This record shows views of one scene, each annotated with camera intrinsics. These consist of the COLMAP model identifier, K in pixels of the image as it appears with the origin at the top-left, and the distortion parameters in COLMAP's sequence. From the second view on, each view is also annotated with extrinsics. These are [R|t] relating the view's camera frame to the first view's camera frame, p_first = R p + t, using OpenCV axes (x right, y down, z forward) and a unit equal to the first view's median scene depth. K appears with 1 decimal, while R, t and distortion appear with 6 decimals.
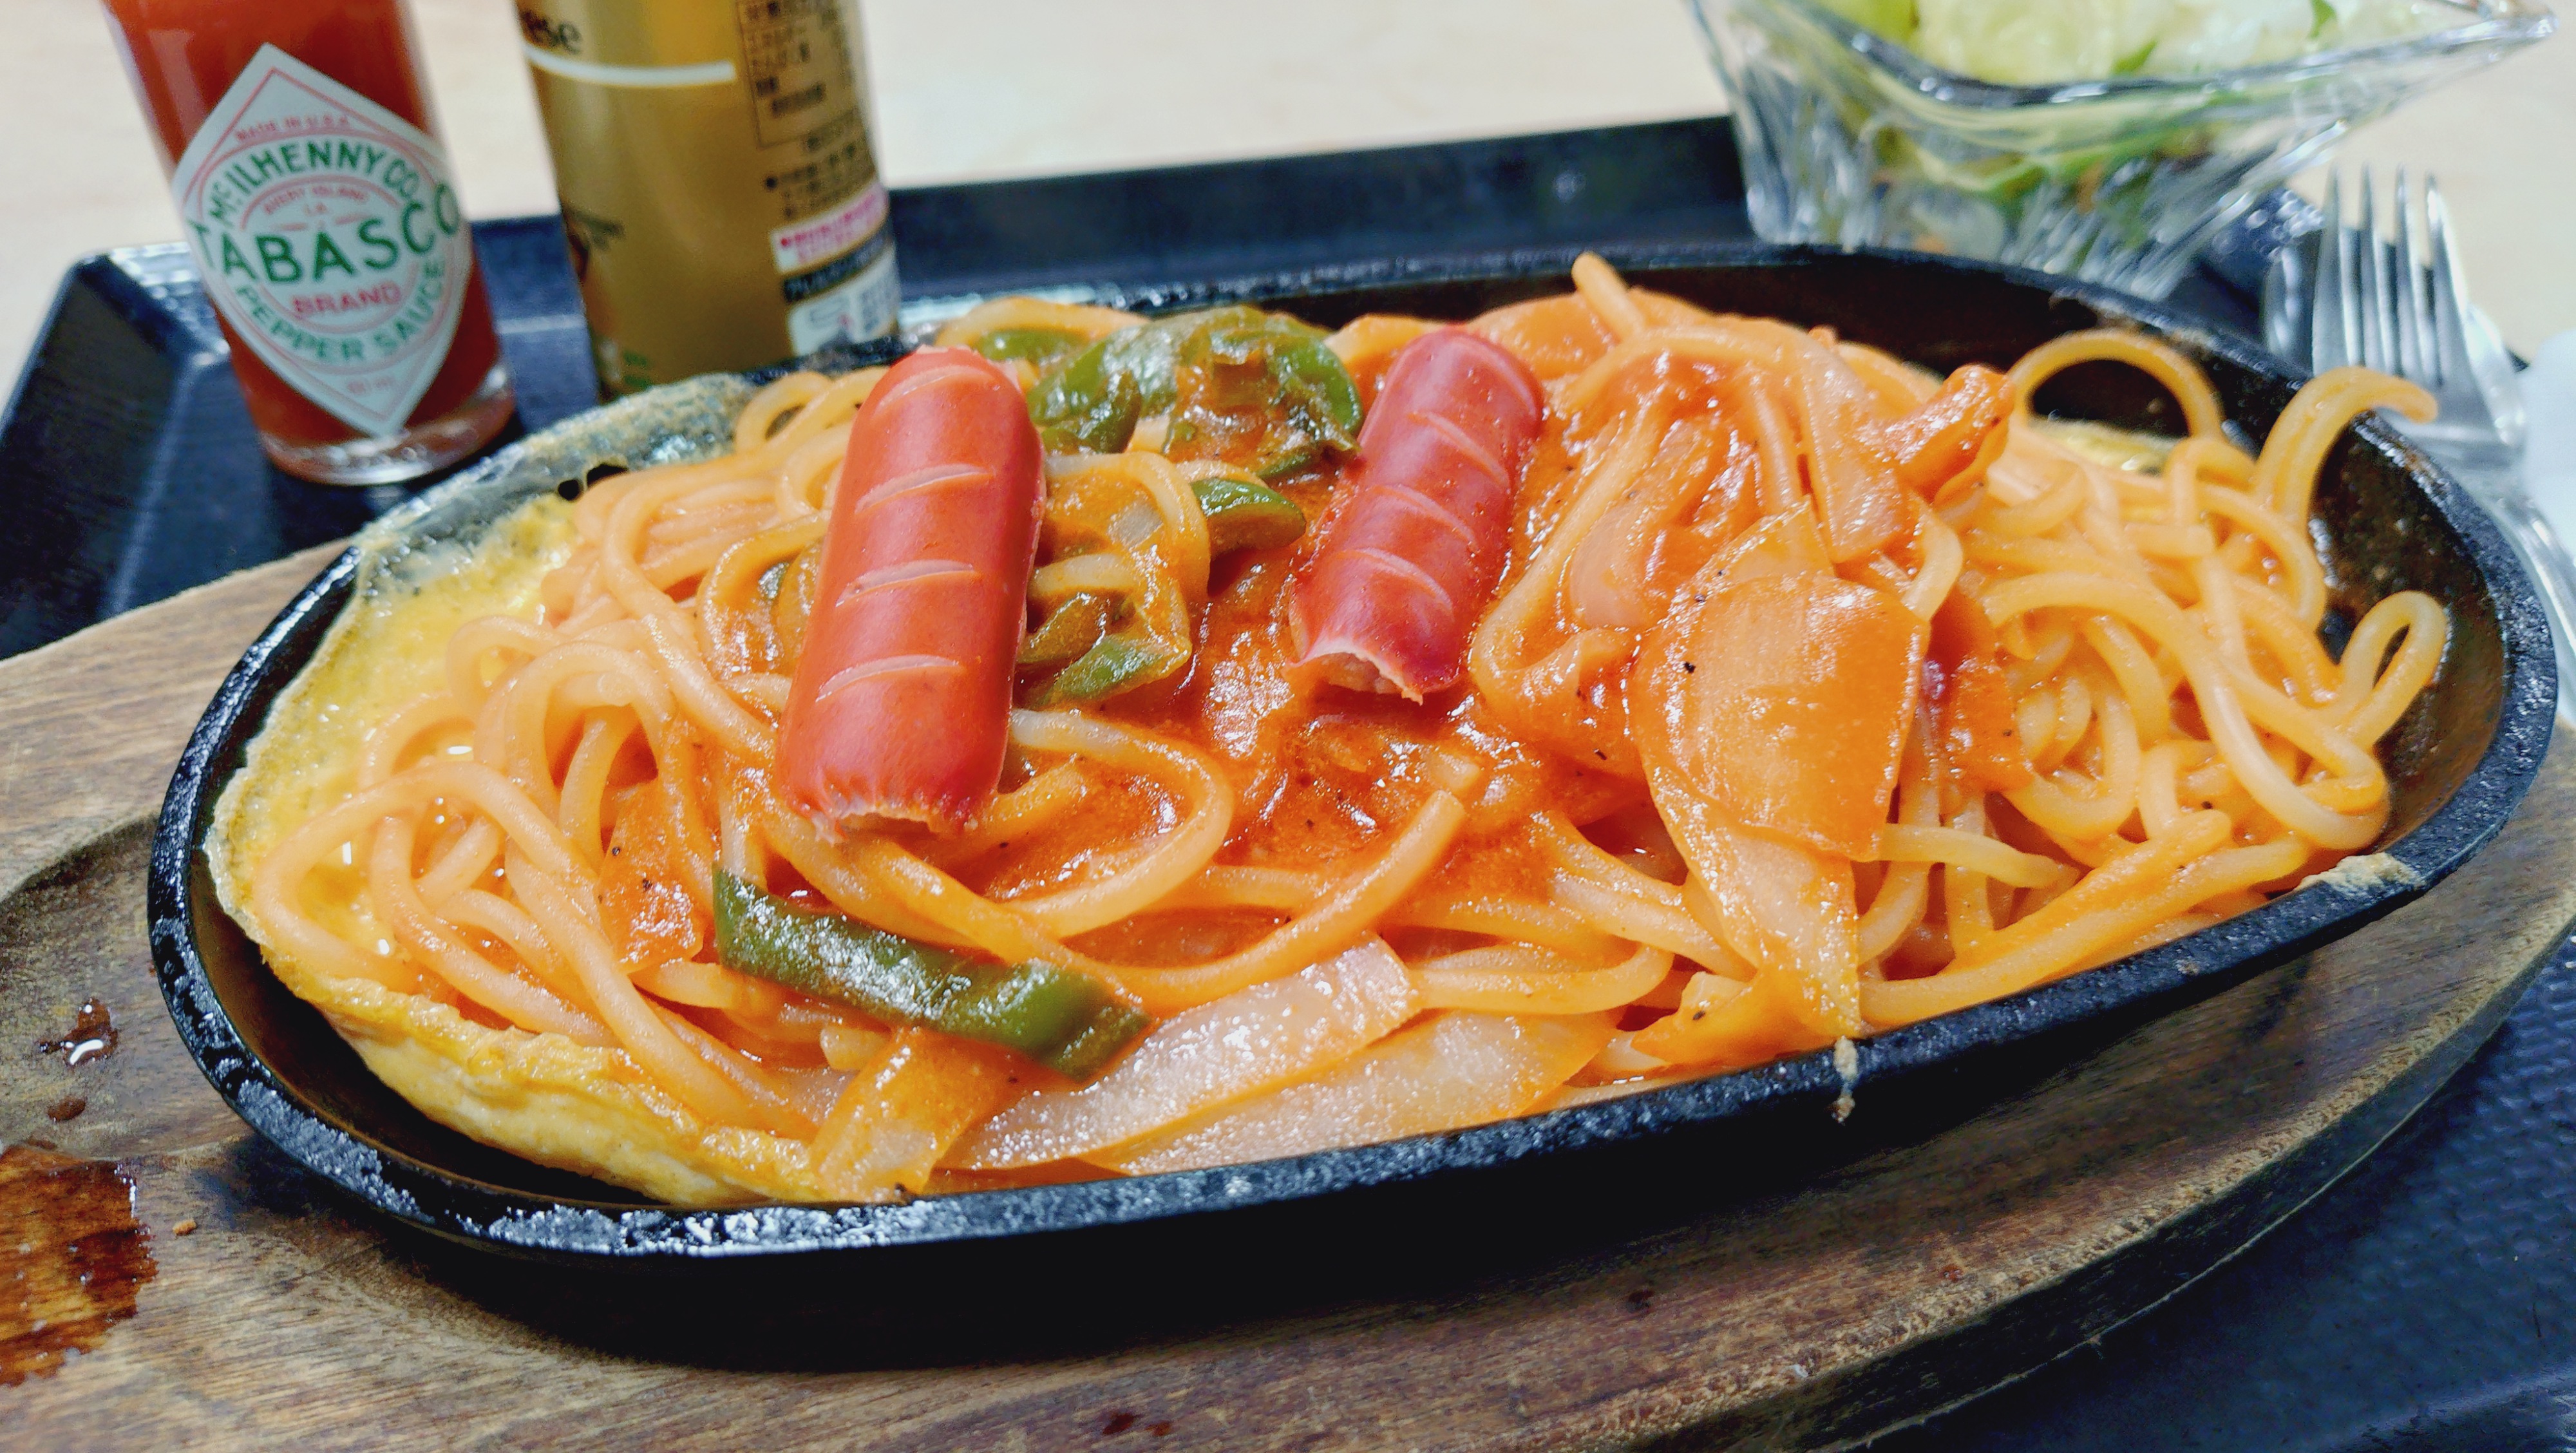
lens RADIAL K [[1936.2, 0, 1288.0], [0, 1936.2, 726.5], [0, 0, 1]] dist [0.051189, -0.132689]
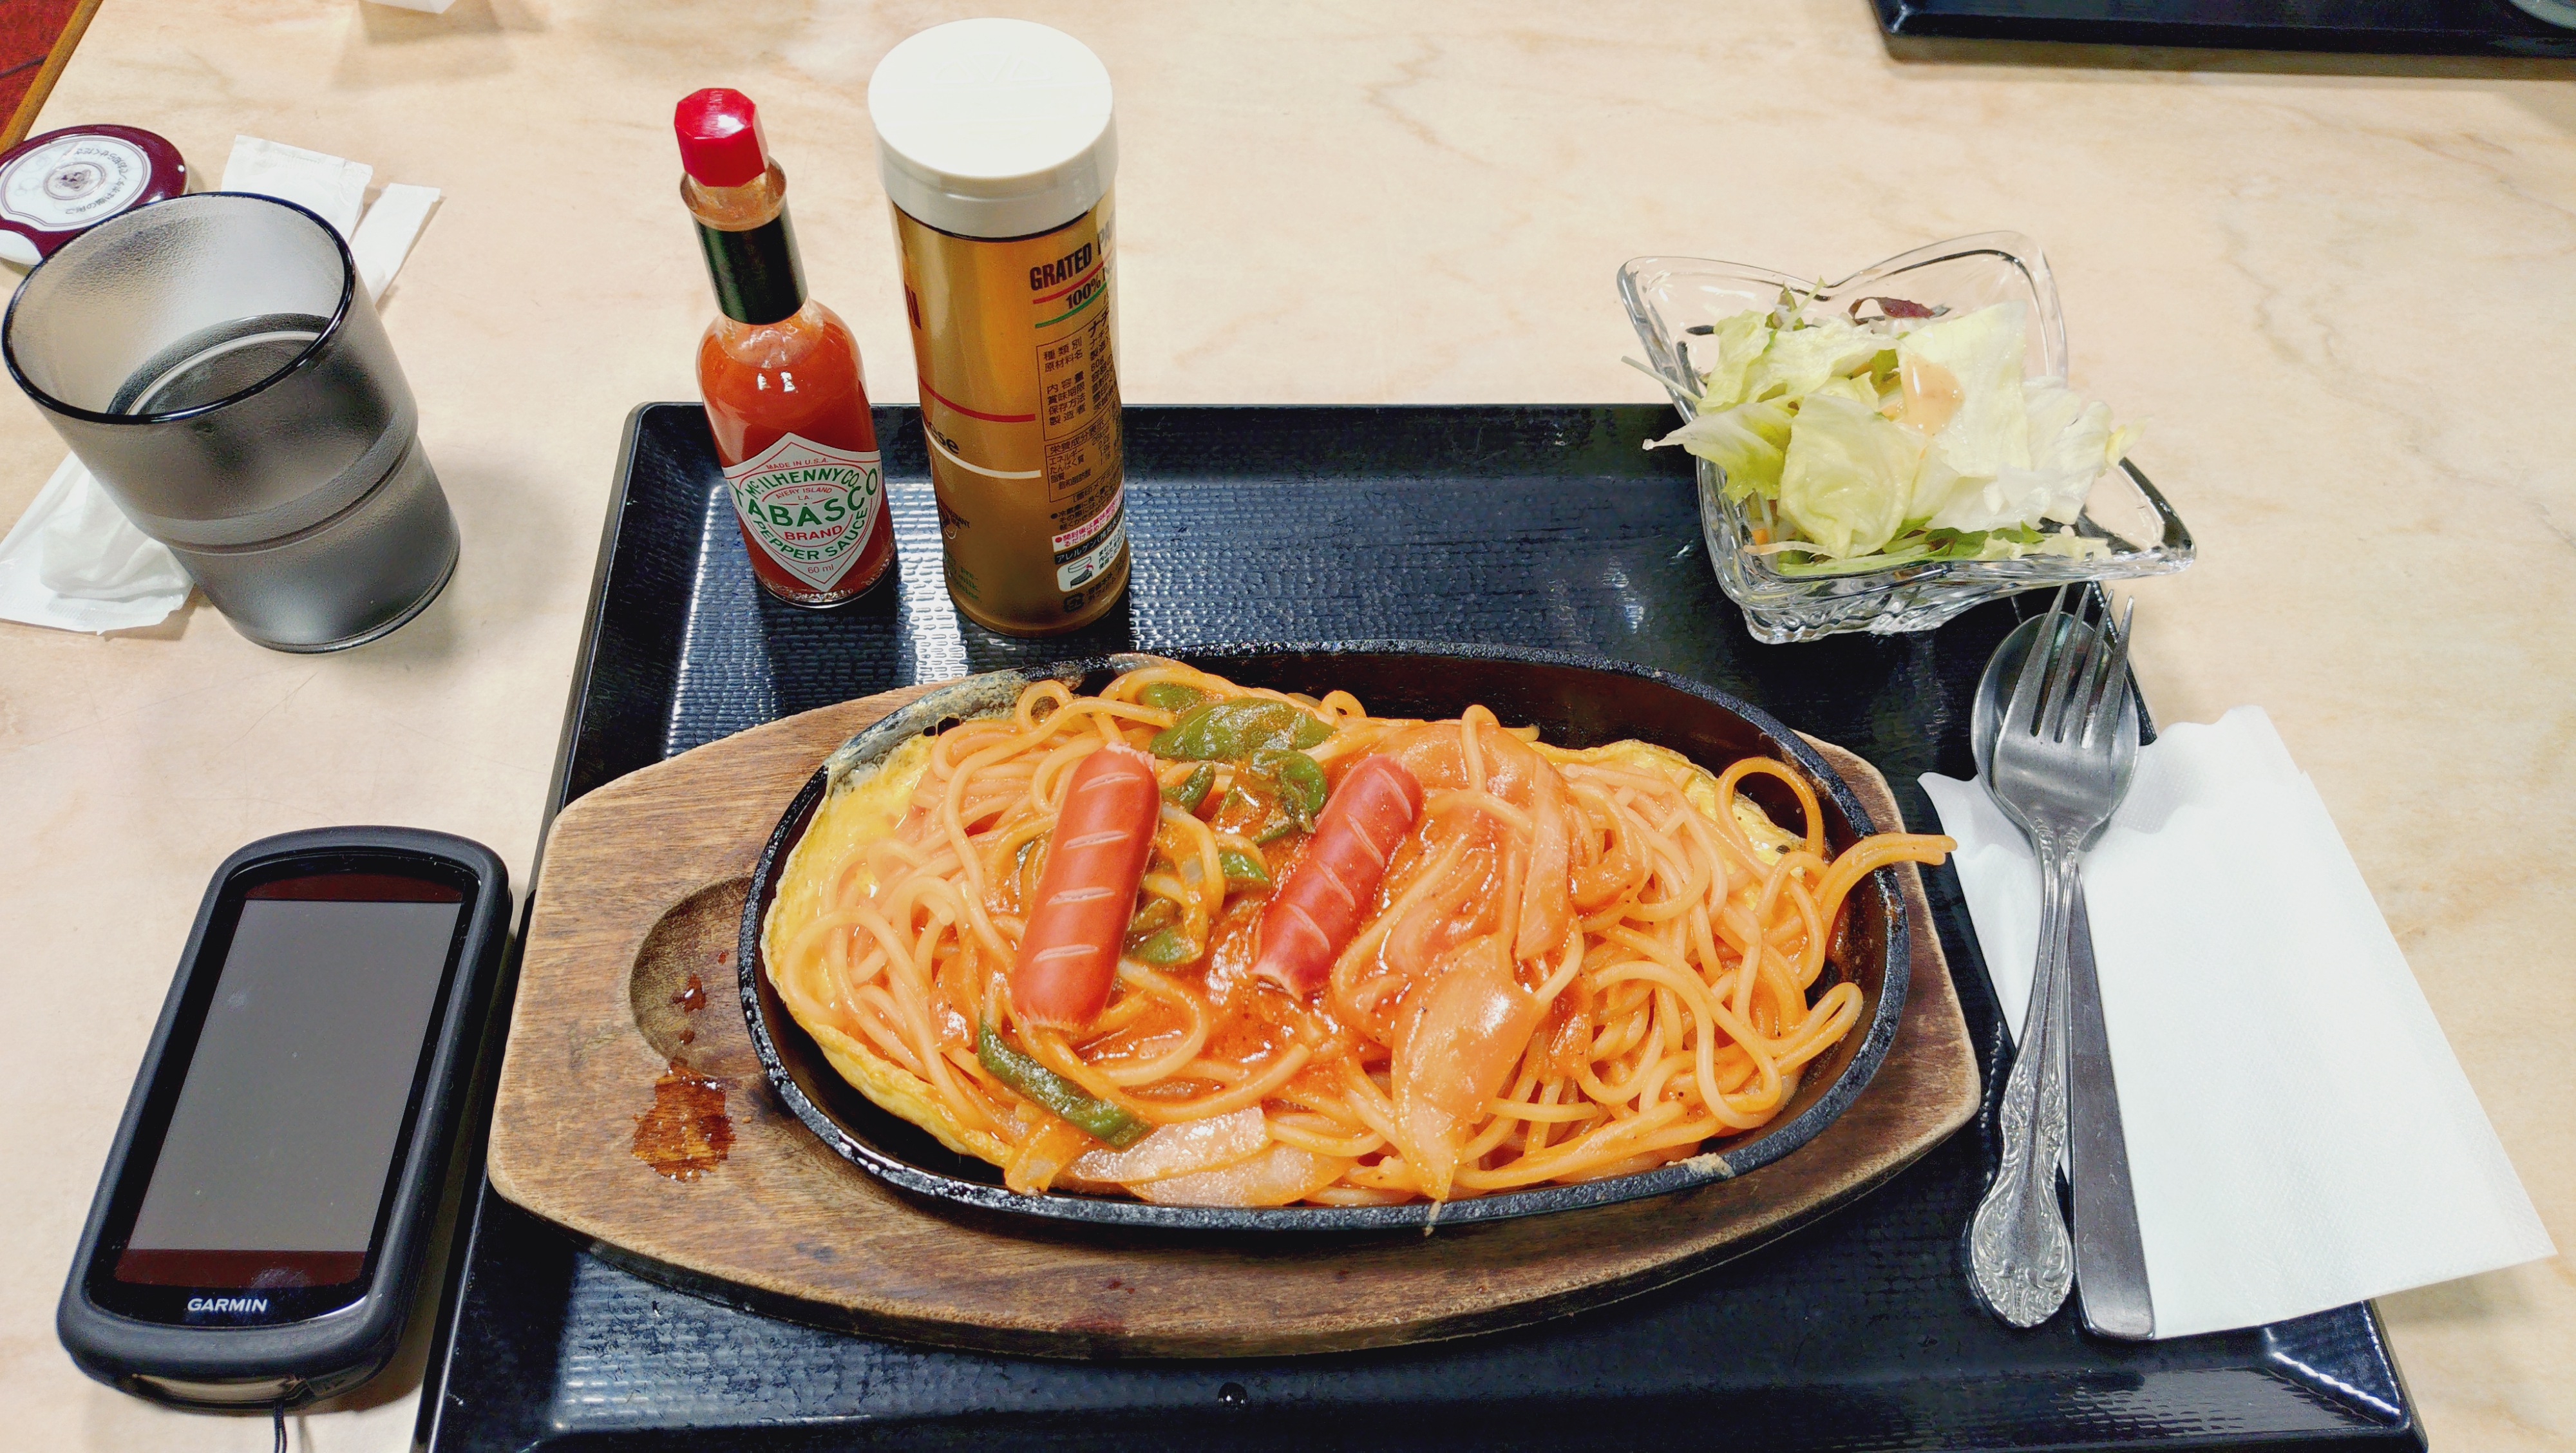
lens RADIAL K [[1936.2, 0, 1288.0], [0, 1936.2, 726.5], [0, 0, 1]] dist [0.051189, -0.132689]
pose [[0.978875, 0.182489, -0.092204, 0.196885], [-0.153358, 0.953573, 0.259192, -0.861324], [0.135223, -0.239577, 0.961414, -1.015610]]
